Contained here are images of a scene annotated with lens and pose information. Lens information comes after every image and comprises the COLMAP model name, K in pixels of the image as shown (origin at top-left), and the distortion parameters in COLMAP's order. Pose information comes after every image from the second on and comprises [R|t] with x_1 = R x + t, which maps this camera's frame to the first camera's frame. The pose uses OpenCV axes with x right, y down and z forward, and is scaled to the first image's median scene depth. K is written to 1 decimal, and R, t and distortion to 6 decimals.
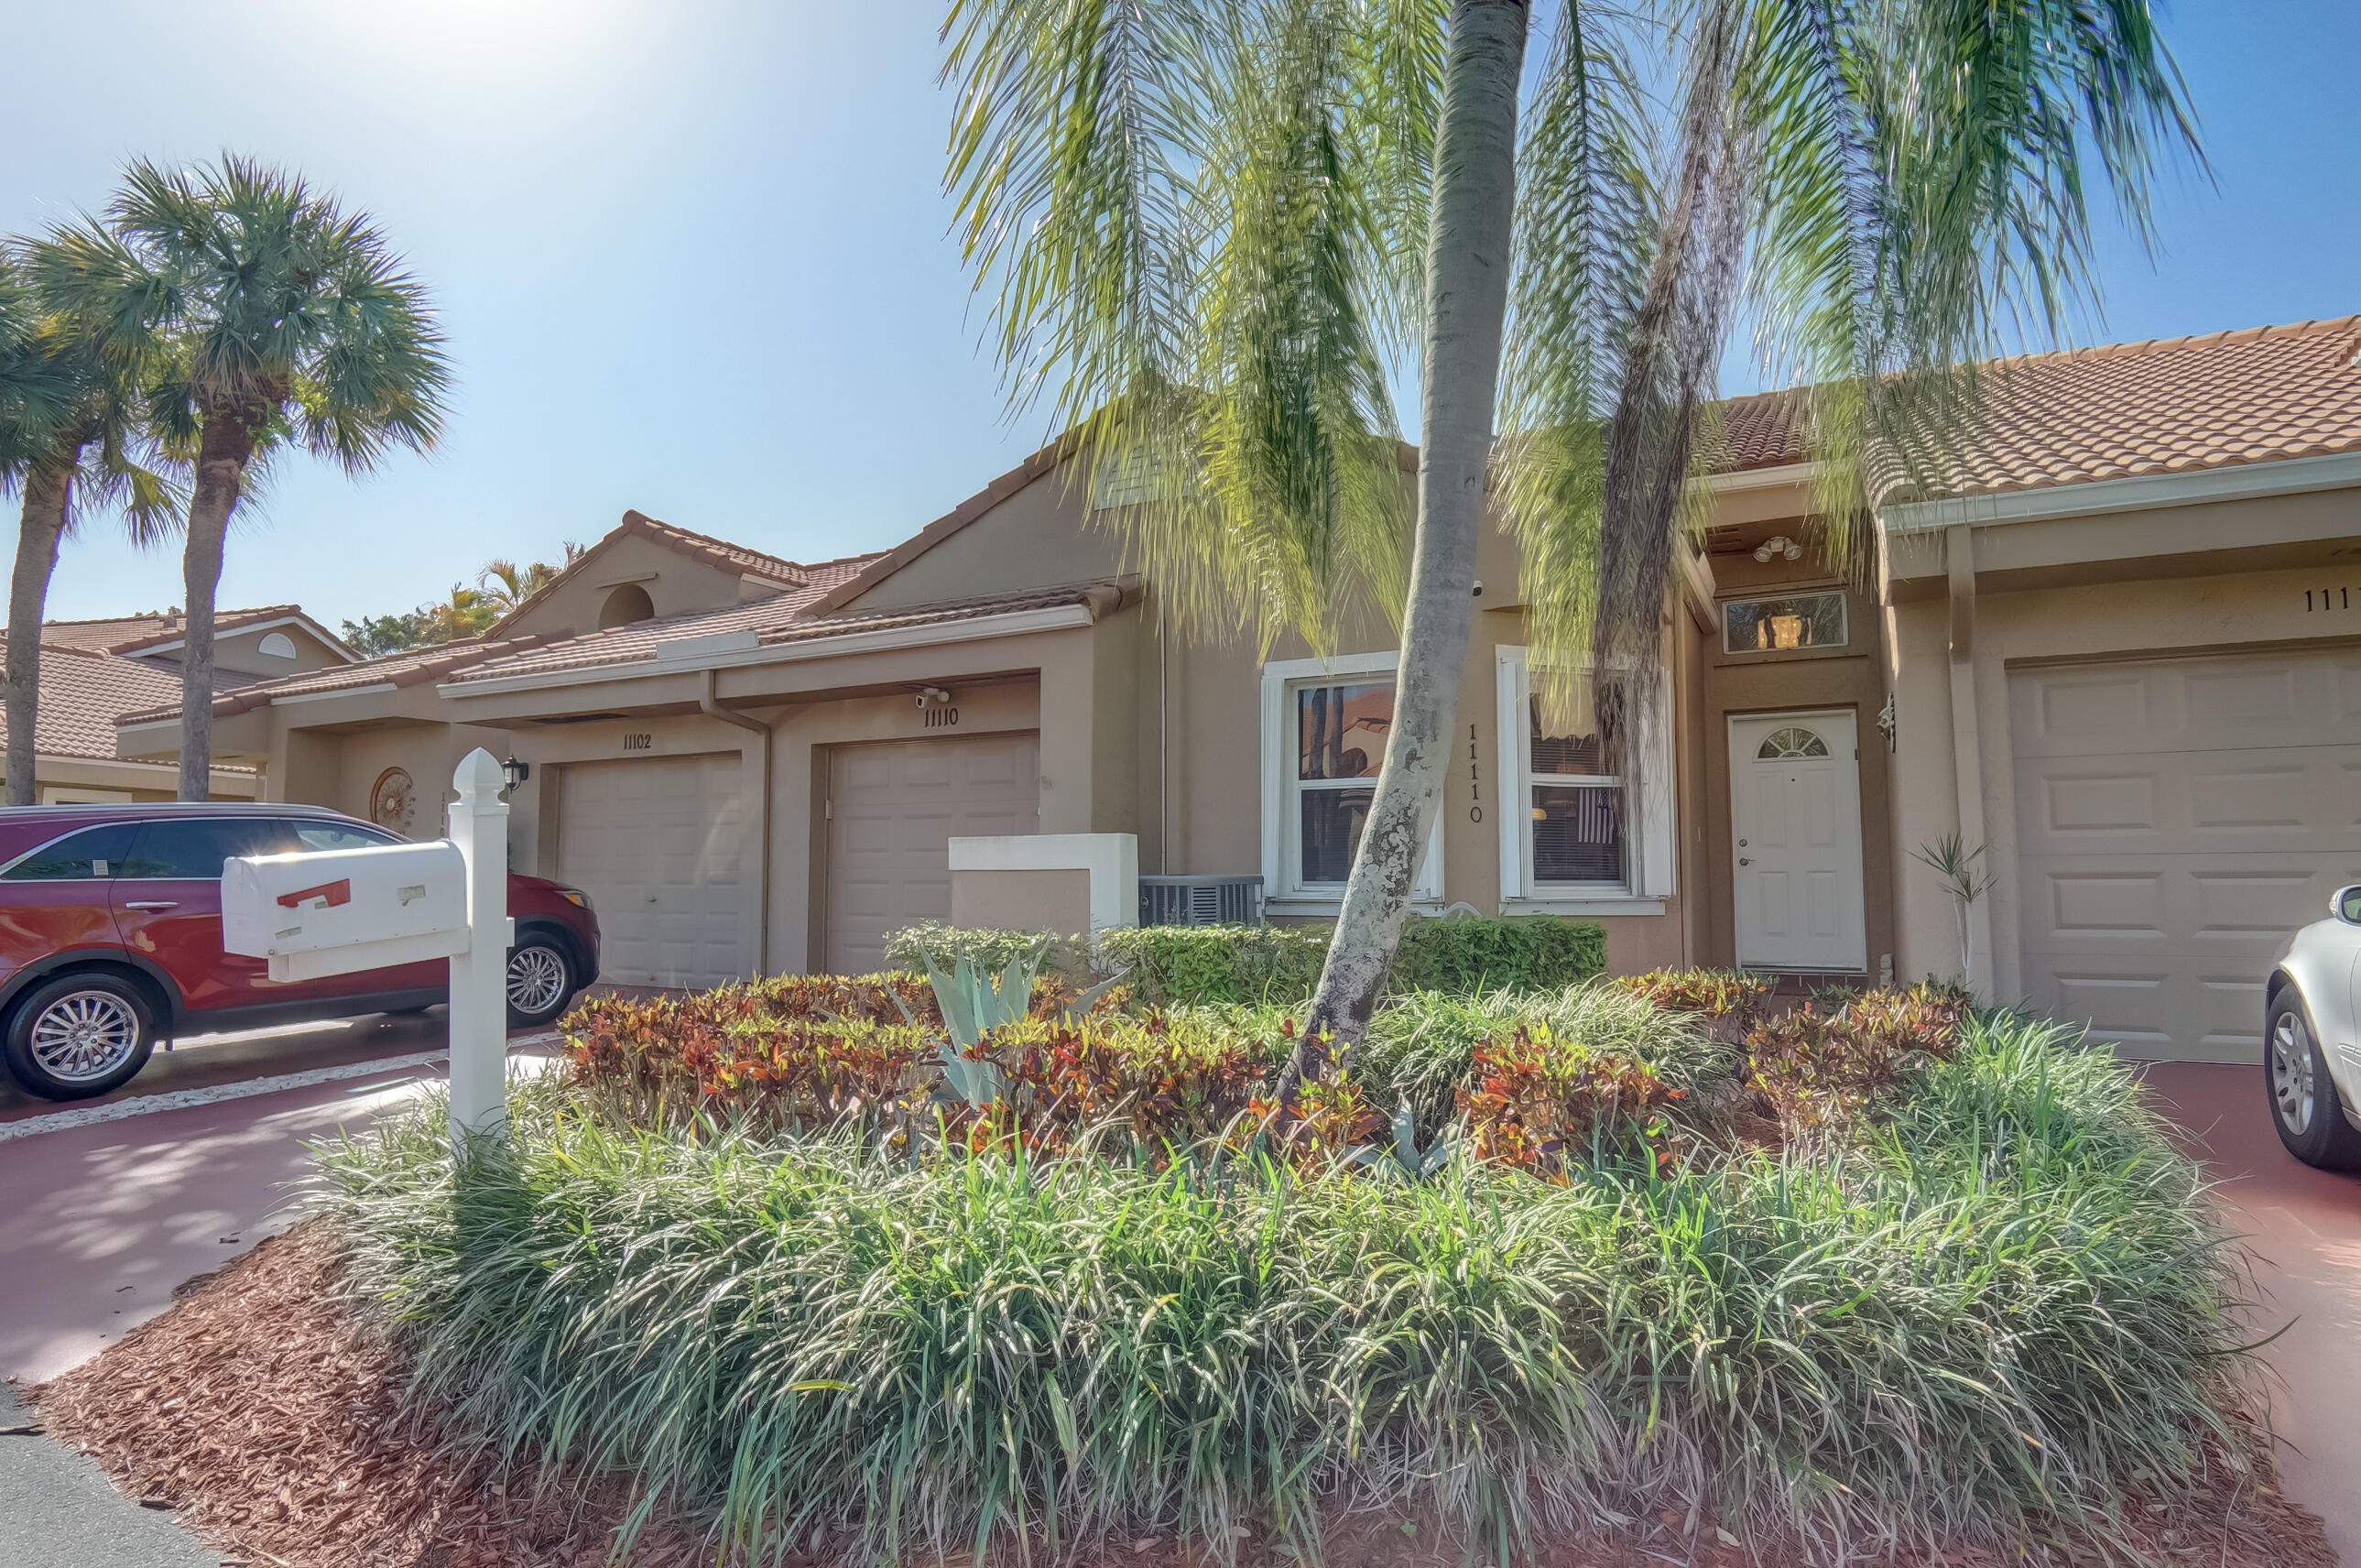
lens RADIAL K [[1274.6, 0, 1184.9], [0, 1274.6, 782.3], [0, 0, 1]] dist [-0.021656, 0.002429]
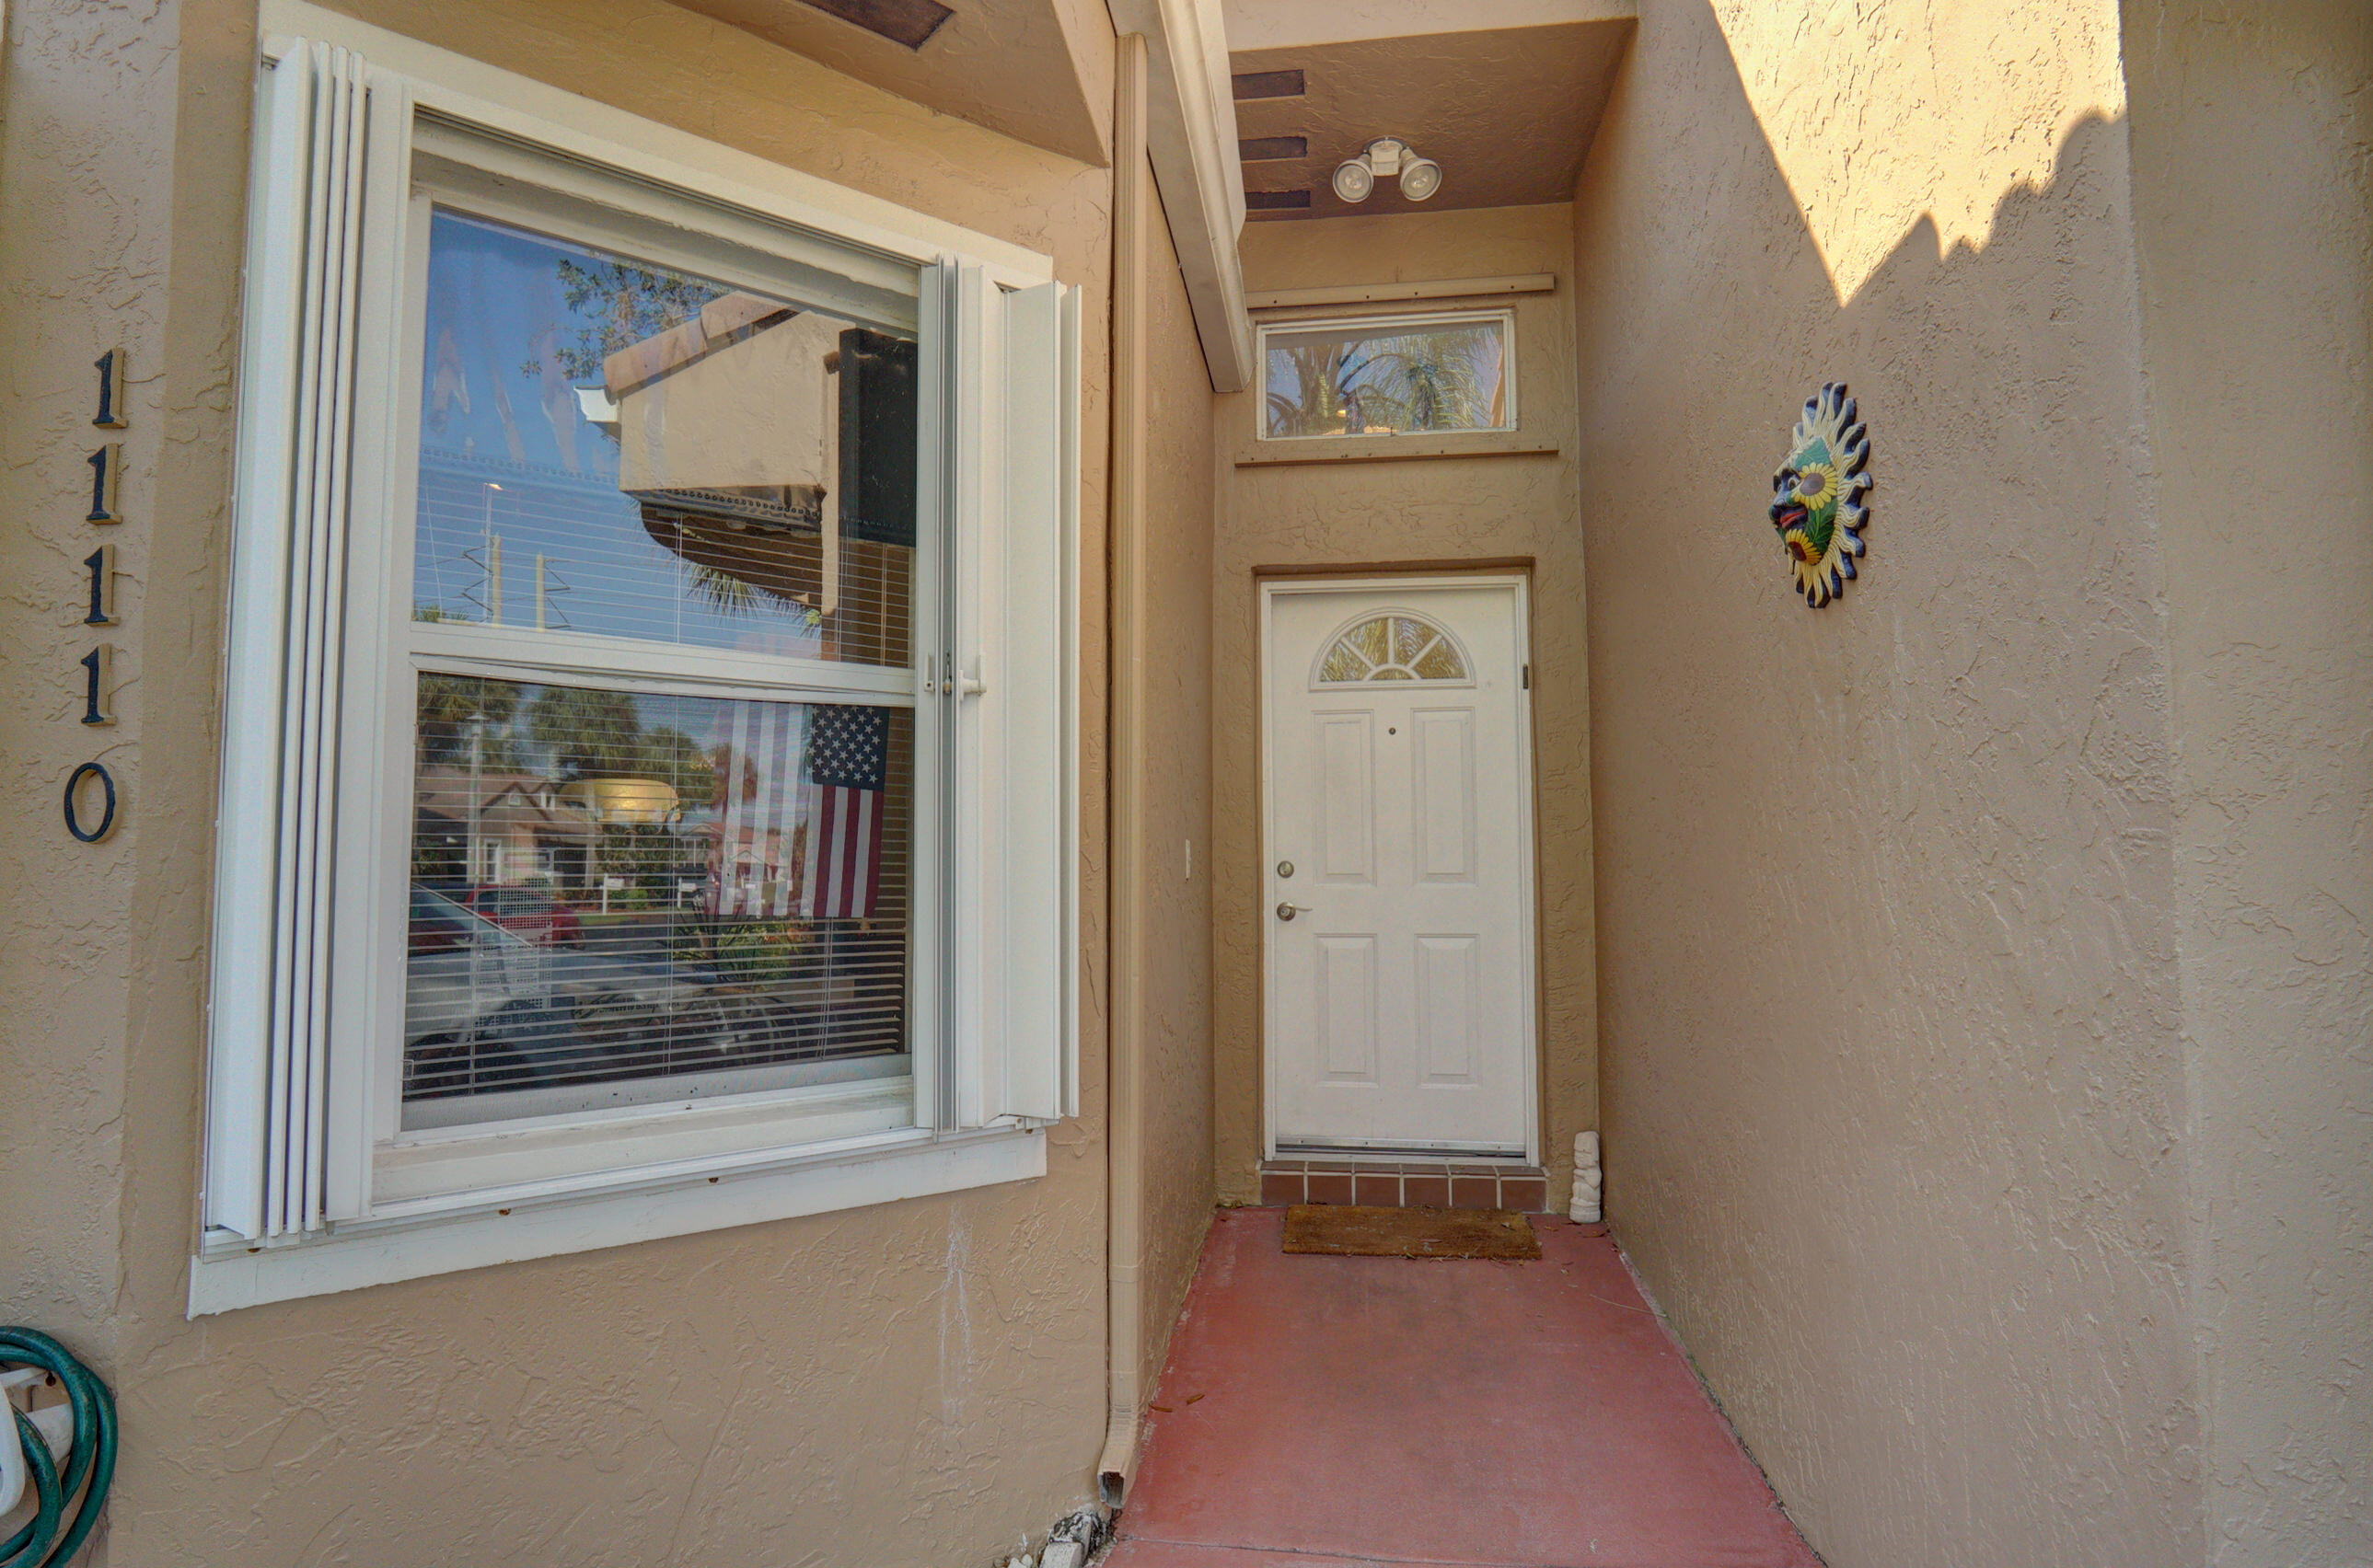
lens RADIAL K [[1279.6, 0, 1185.9], [0, 1279.6, 782.6], [0, 0, 1]] dist [-0.001546, -0.000738]
pose [[0.936294, 0.019040, 0.350700, 0.255240], [-0.025301, 0.999592, 0.013280, 0.012334], [-0.350304, -0.021307, 0.936394, 0.607542]]
